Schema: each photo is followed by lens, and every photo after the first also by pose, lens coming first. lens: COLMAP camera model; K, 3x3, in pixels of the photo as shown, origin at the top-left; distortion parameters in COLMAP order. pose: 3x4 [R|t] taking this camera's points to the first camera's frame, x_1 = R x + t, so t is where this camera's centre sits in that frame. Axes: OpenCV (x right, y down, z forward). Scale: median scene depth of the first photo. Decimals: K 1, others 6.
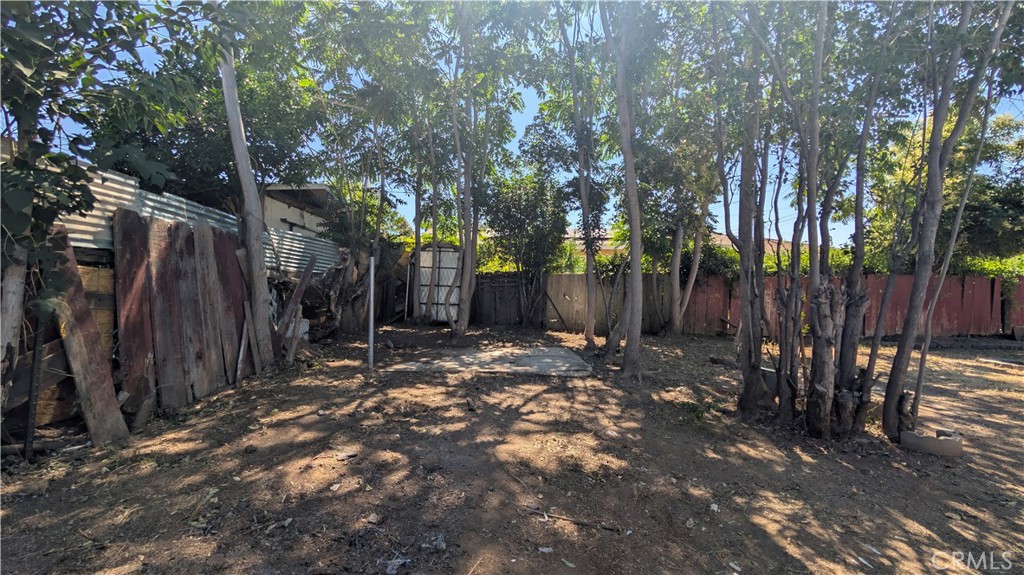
lens RADIAL K [[388.5, 0, 509.7], [0, 388.5, 291.8], [0, 0, 1]] dist [-0.000565, 0.000044]
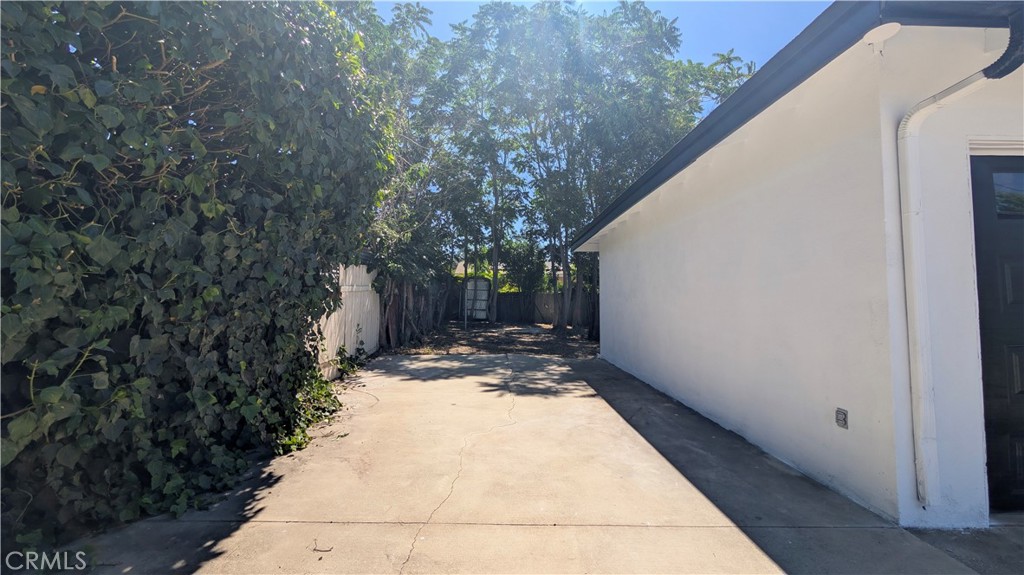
lens RADIAL K [[388.5, 0, 509.7], [0, 388.5, 291.8], [0, 0, 1]] dist [-0.000565, 0.000044]
pose [[0.999988, -0.002500, -0.004286, -0.018174], [0.002358, 0.999456, -0.032894, 0.007533], [0.004366, 0.032884, 0.999450, -0.872899]]
